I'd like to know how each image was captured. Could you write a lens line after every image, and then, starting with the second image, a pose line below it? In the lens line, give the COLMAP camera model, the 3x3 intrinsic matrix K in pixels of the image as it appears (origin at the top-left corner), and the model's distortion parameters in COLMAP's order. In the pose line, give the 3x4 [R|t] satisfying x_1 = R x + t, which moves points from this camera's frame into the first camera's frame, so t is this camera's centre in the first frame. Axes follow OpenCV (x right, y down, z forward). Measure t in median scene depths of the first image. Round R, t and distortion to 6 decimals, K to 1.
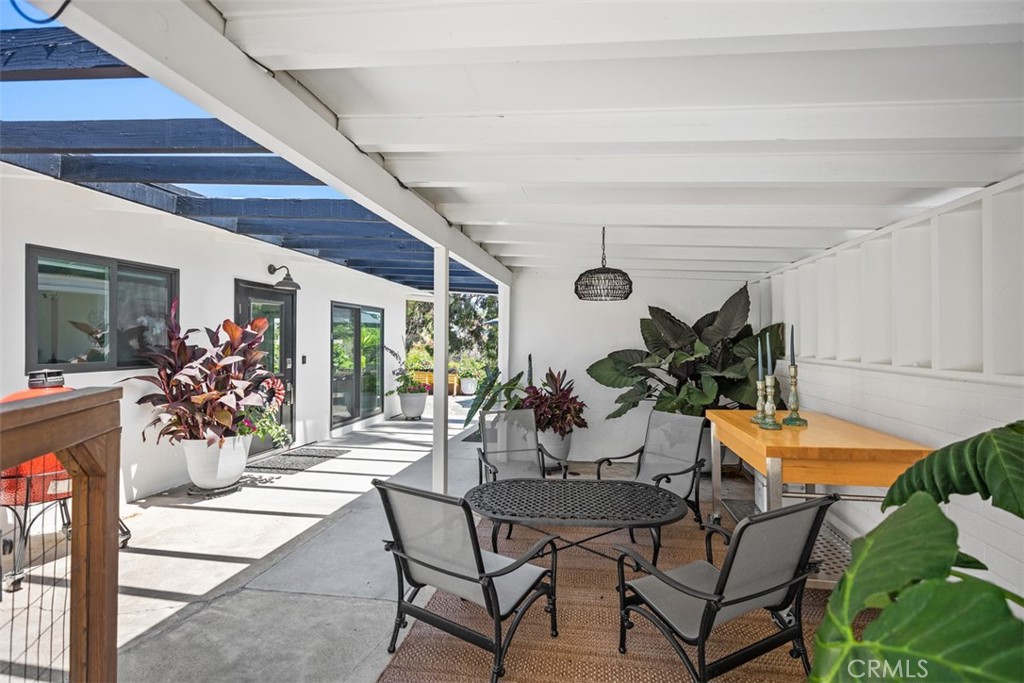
lens RADIAL K [[458.4, 0, 514.8], [0, 458.4, 339.9], [0, 0, 1]] dist [0.006072, 0.000259]
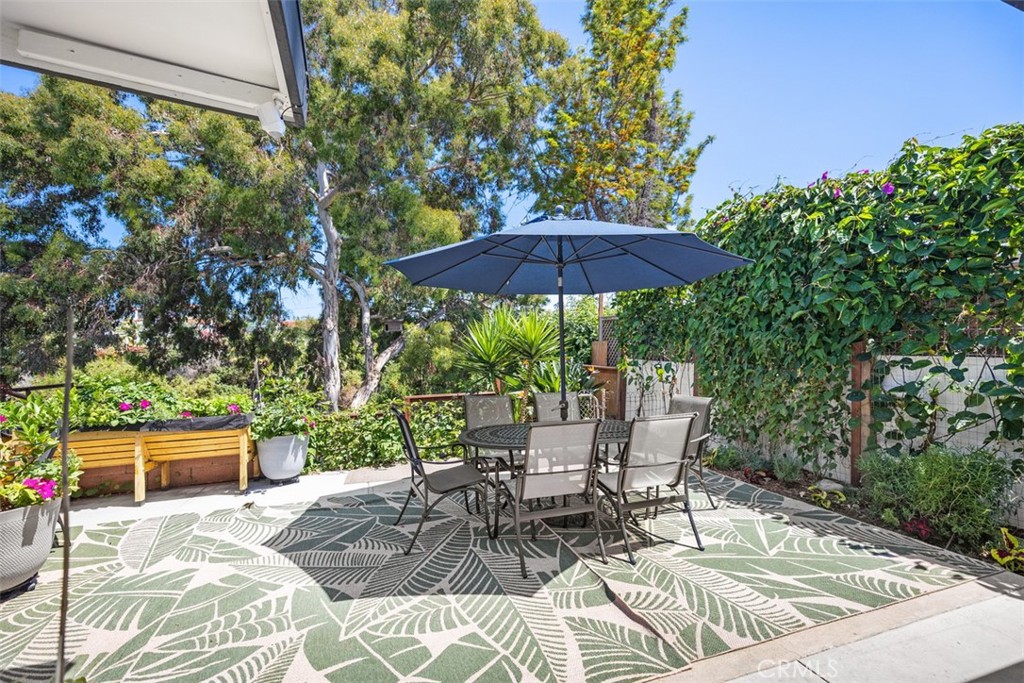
lens RADIAL K [[459.0, 0, 509.3], [0, 459.0, 338.8], [0, 0, 1]] dist [0.006701, 0.000186]
pose [[0.876936, -0.016095, 0.480337, -0.179952], [0.018950, 0.999820, -0.001096, 0.015757], [-0.480233, 0.010064, 0.877083, 0.904748]]
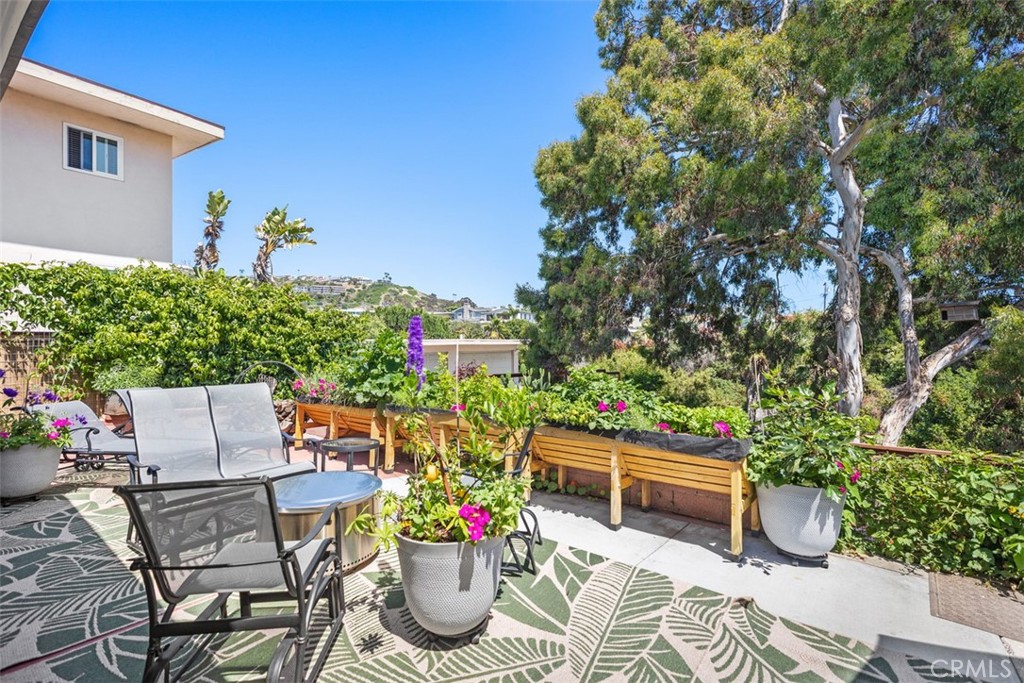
lens RADIAL K [[459.0, 0, 509.3], [0, 459.0, 338.8], [0, 0, 1]] dist [0.006701, 0.000186]
pose [[0.884993, -0.014541, -0.465376, -0.184095], [0.011631, 0.999891, -0.009124, 0.020487], [0.465458, 0.002662, 0.885066, 1.124812]]
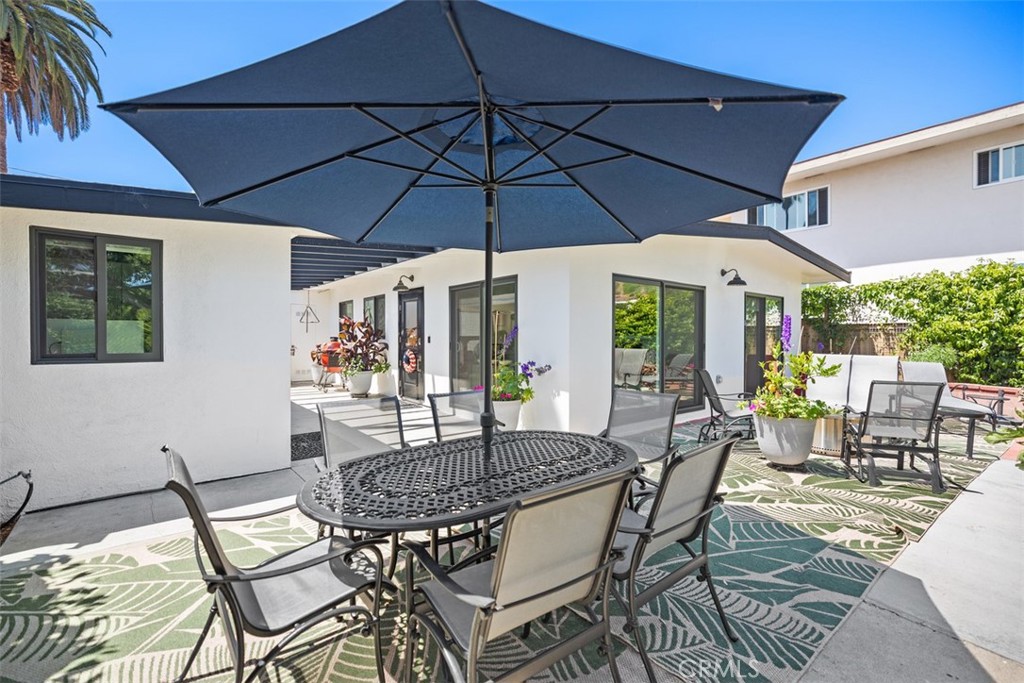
lens RADIAL K [[461.2, 0, 509.5], [0, 461.2, 339.2], [0, 0, 1]] dist [0.005492, -0.000028]
pose [[-0.654799, -0.000749, -0.755802, 0.260908], [0.004856, 0.999975, -0.005198, 0.033954], [0.755787, -0.007074, -0.654779, 1.439321]]
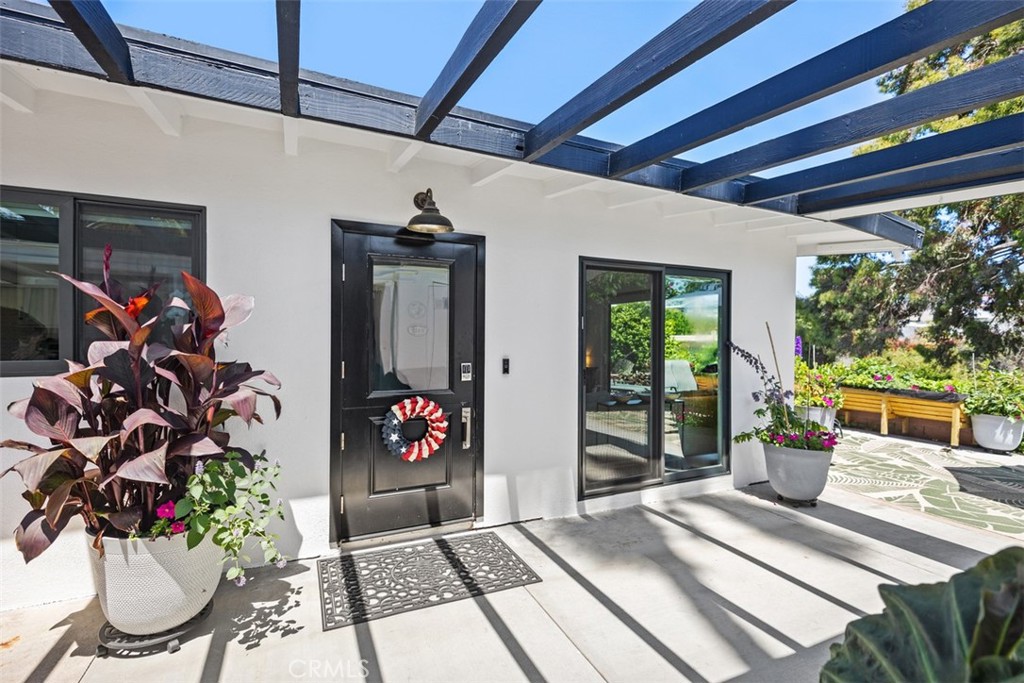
lens RADIAL K [[458.4, 0, 514.8], [0, 458.4, 339.9], [0, 0, 1]] dist [0.006072, 0.000259]
pose [[0.587106, 0.005859, -0.809489, -0.012571], [-0.001475, 0.999980, 0.006168, 0.006361], [0.809509, -0.002427, 0.587103, 0.503964]]
